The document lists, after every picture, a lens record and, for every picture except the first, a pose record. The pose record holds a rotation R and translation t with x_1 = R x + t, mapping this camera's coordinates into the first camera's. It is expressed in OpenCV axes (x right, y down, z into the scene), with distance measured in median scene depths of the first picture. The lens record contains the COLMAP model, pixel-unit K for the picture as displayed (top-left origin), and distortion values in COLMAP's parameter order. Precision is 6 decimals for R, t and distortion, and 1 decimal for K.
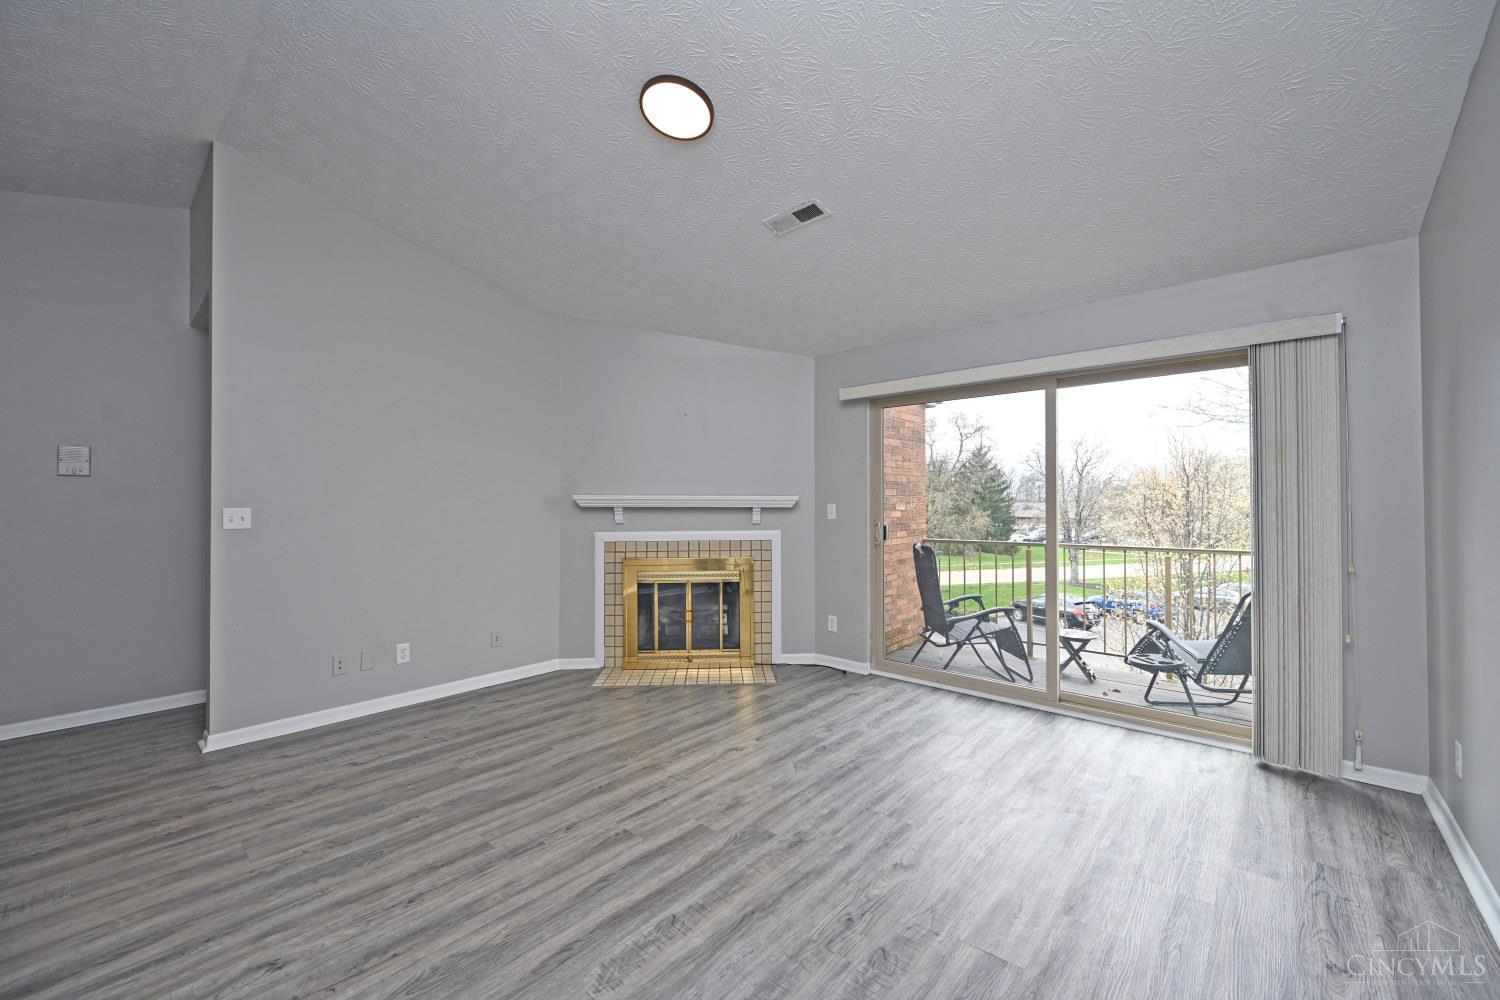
lens RADIAL K [[591.8, 0, 749.3], [0, 591.8, 496.4], [0, 0, 1]] dist [0.001233, 0.000075]
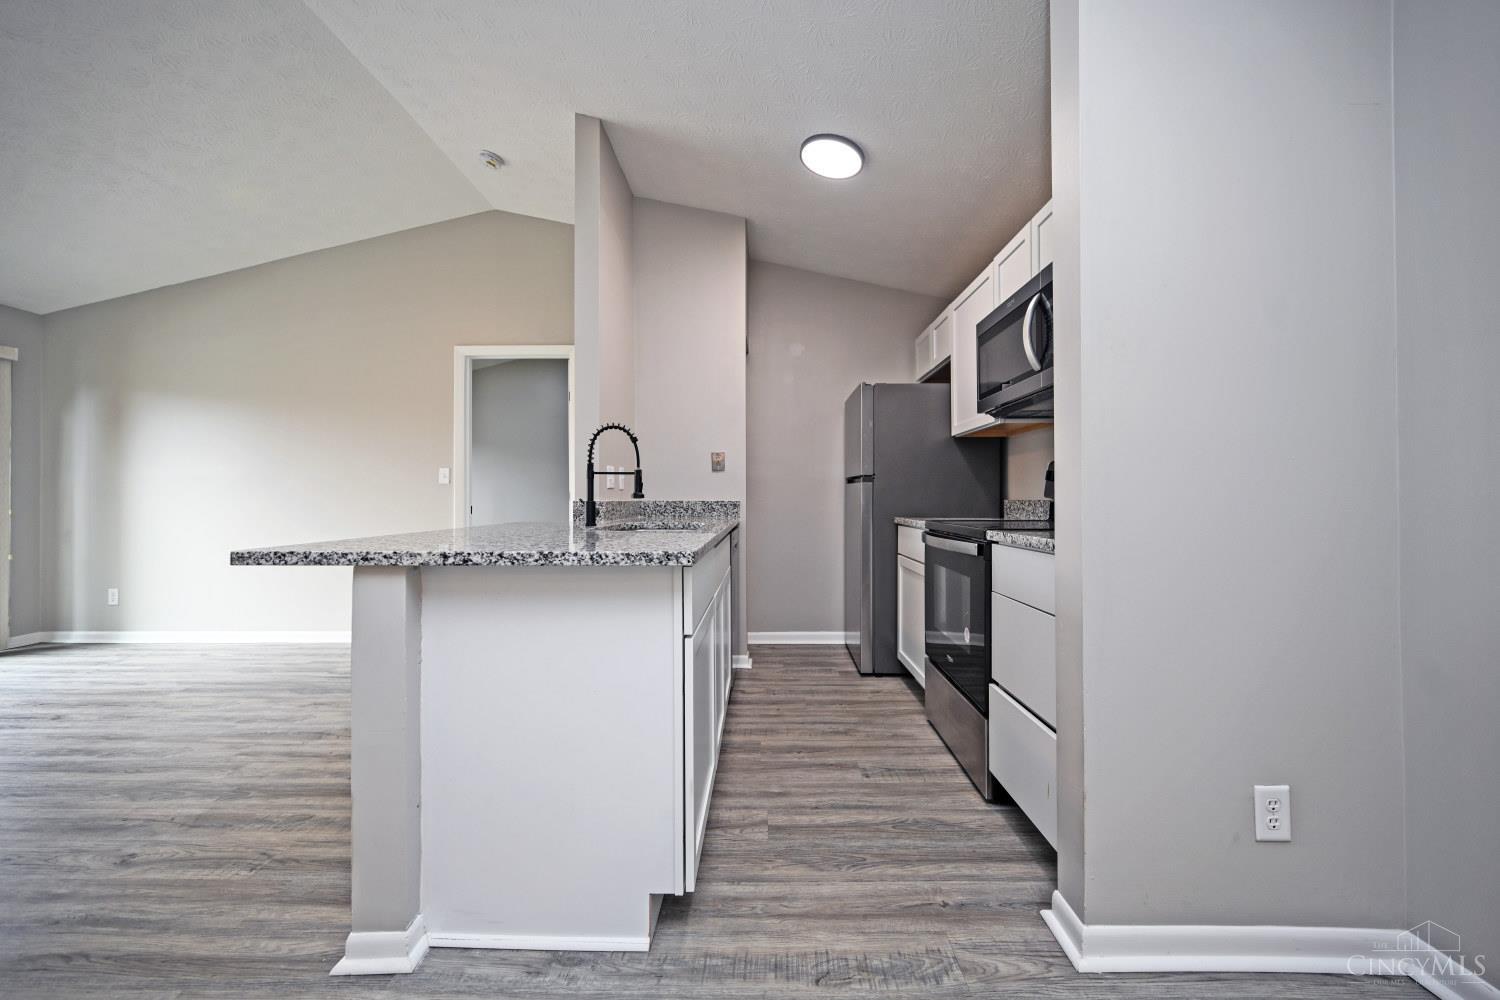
lens RADIAL K [[591.8, 0, 753.1], [0, 591.8, 493.4], [0, 0, 1]] dist [0.001233, 0.000075]
pose [[-0.650644, 0.015290, 0.759229, -1.243229], [0.001147, 0.999816, -0.019152, 0.089162], [-0.759382, -0.011590, -0.650542, 0.453970]]
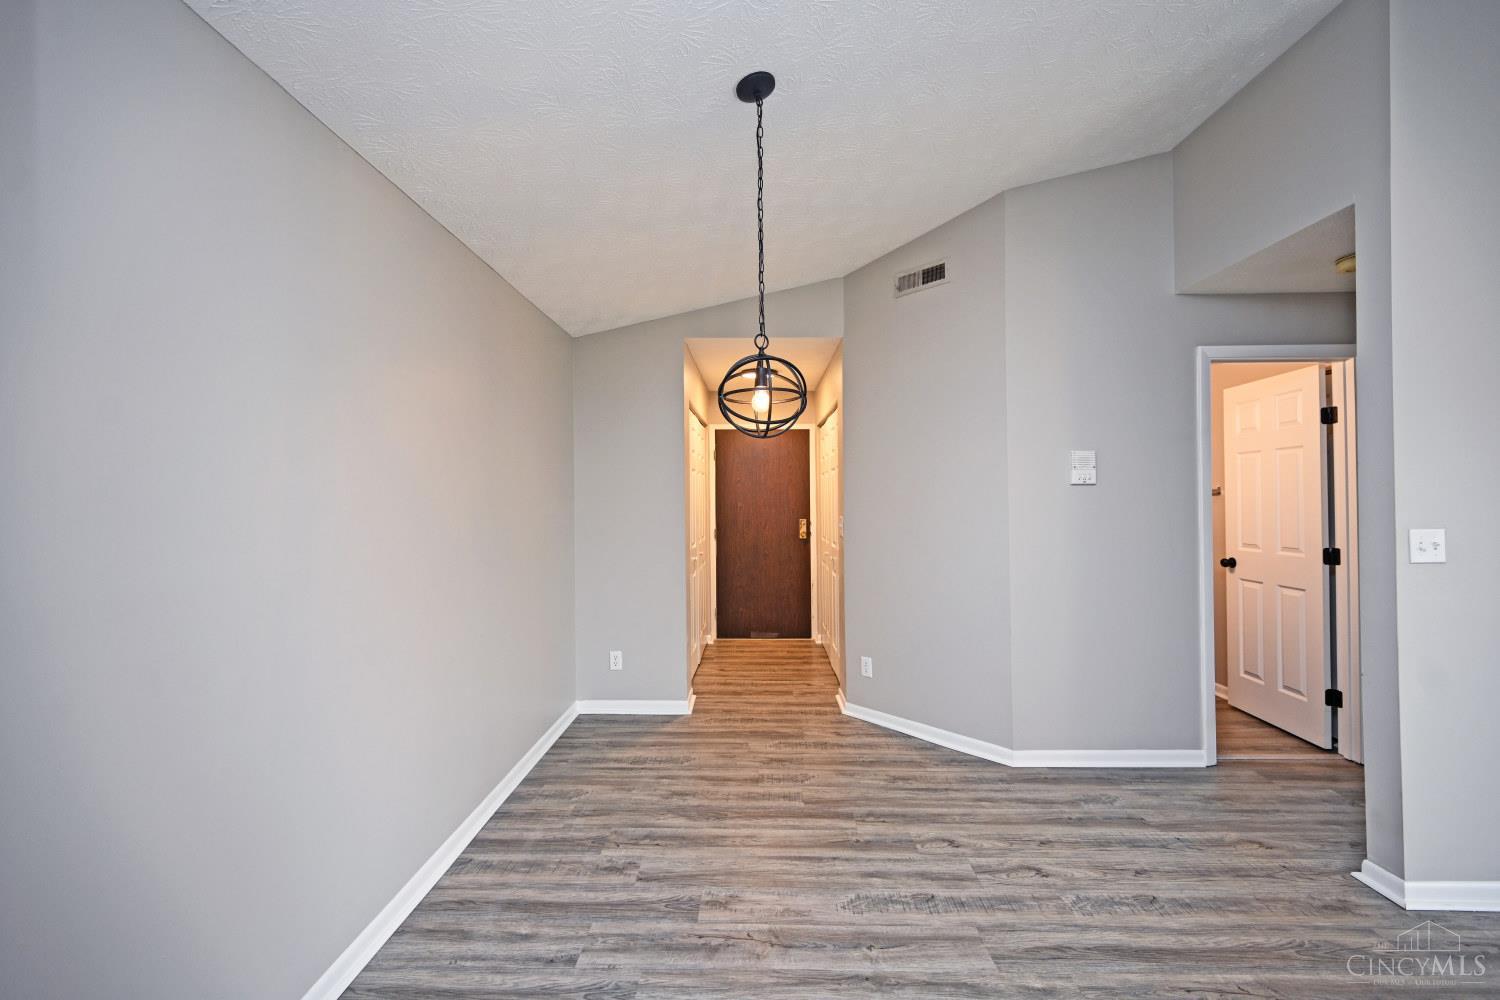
lens RADIAL K [[591.8, 0, 755.3], [0, 591.8, 497.9], [0, 0, 1]] dist [0.001233, 0.000075]
pose [[0.654763, -0.008835, -0.755783, -0.877158], [0.012204, 0.999925, -0.001116, -0.021343], [0.755736, -0.008493, 0.654821, 0.047976]]
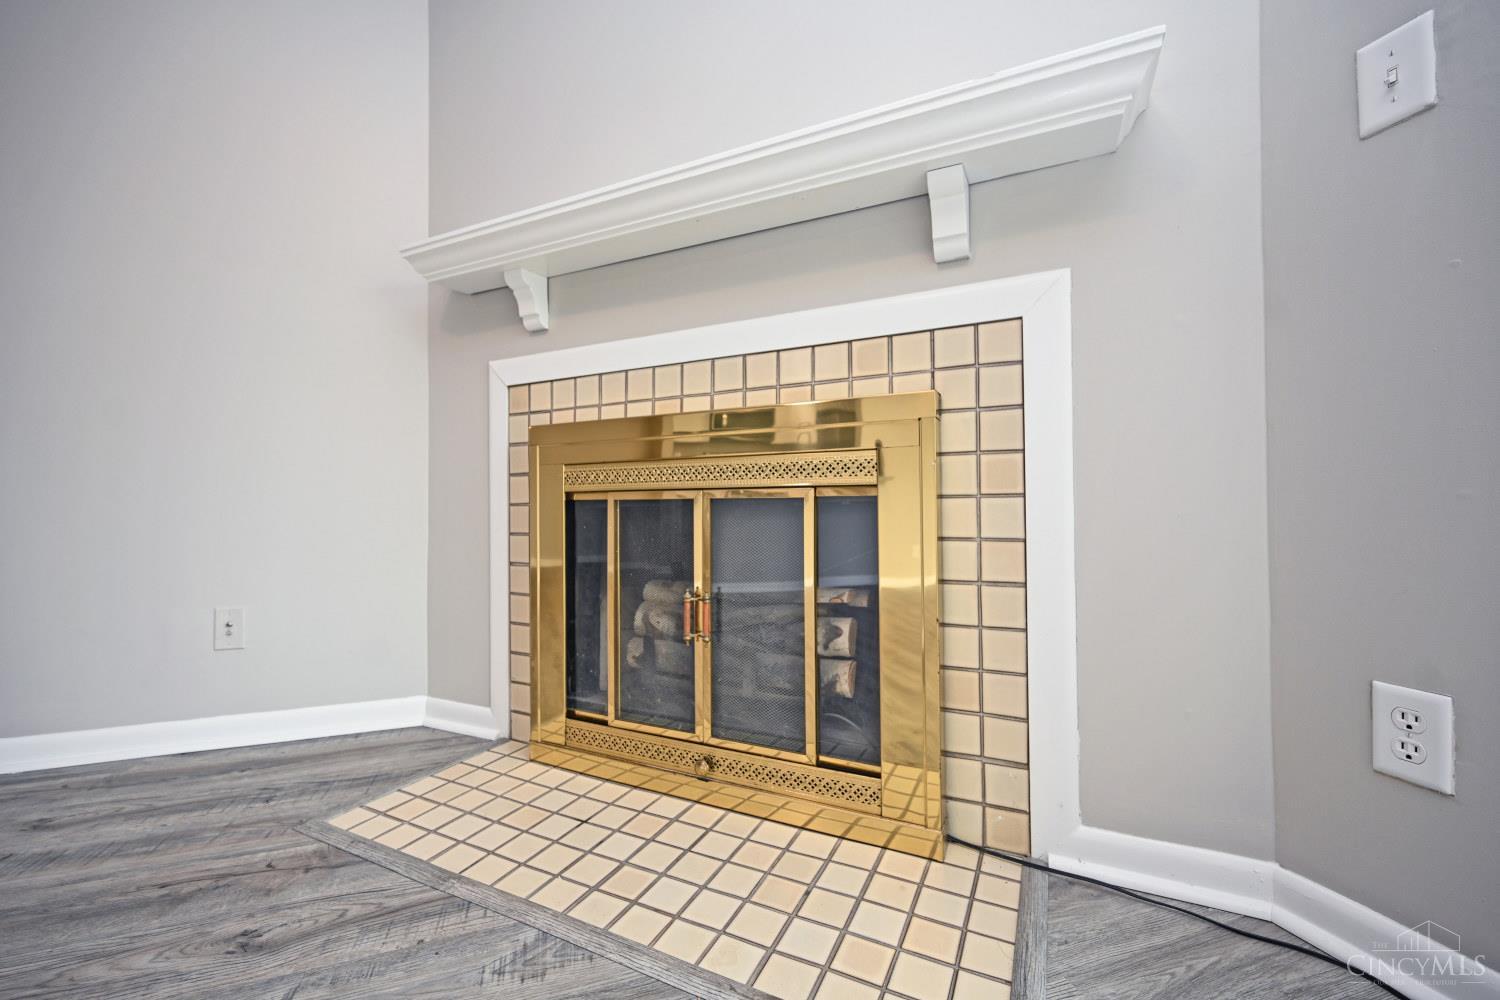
lens RADIAL K [[616.1, 0, 747.5], [0, 616.1, 492.8], [0, 0, 1]] dist [0.001038, -0.000154]
pose [[0.865683, -0.012464, -0.500438, 0.095683], [0.015398, 0.999880, 0.001733, 0.211157], [0.500356, -0.009206, 0.865771, 1.116521]]
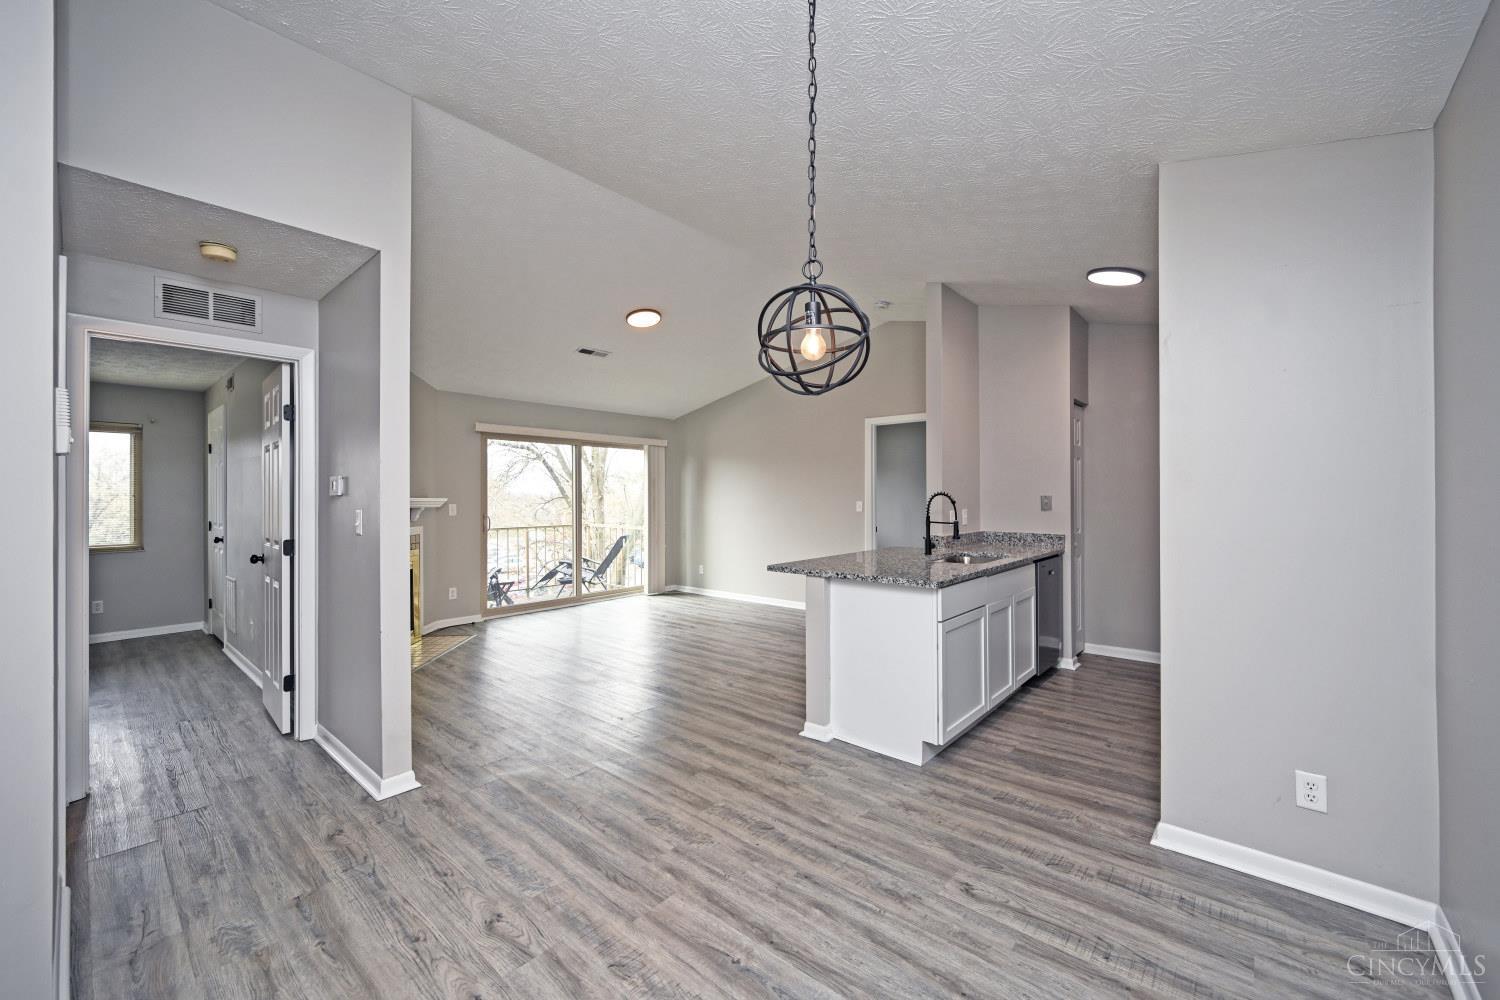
lens RADIAL K [[591.8, 0, 748.4], [0, 591.8, 494.3], [0, 0, 1]] dist [0.001233, 0.000075]
pose [[-0.009115, 0.010056, 0.999908, -1.793673], [-0.004258, 0.999940, -0.010095, -0.000557], [-0.999949, -0.004349, -0.009072, 0.507107]]
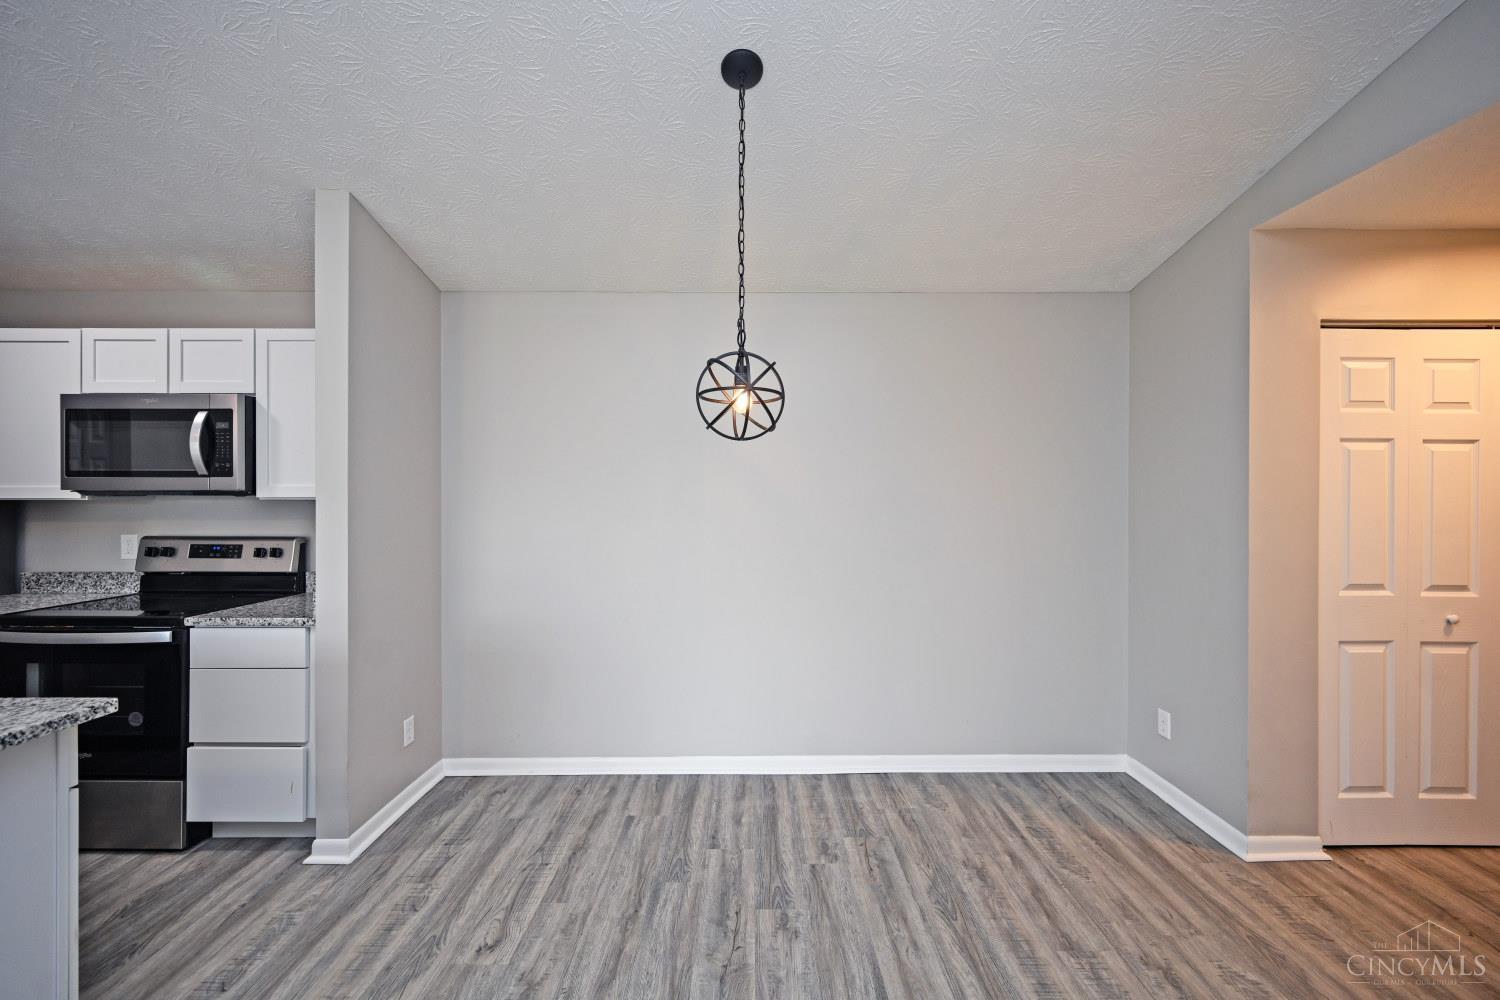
lens RADIAL K [[591.8, 0, 752.2], [0, 591.8, 495.2], [0, 0, 1]] dist [0.001233, 0.000075]
pose [[-0.743261, 0.002026, -0.668999, -0.952316], [0.007715, 0.999955, -0.005544, -0.028936], [0.668957, -0.009282, -0.743243, 0.884343]]
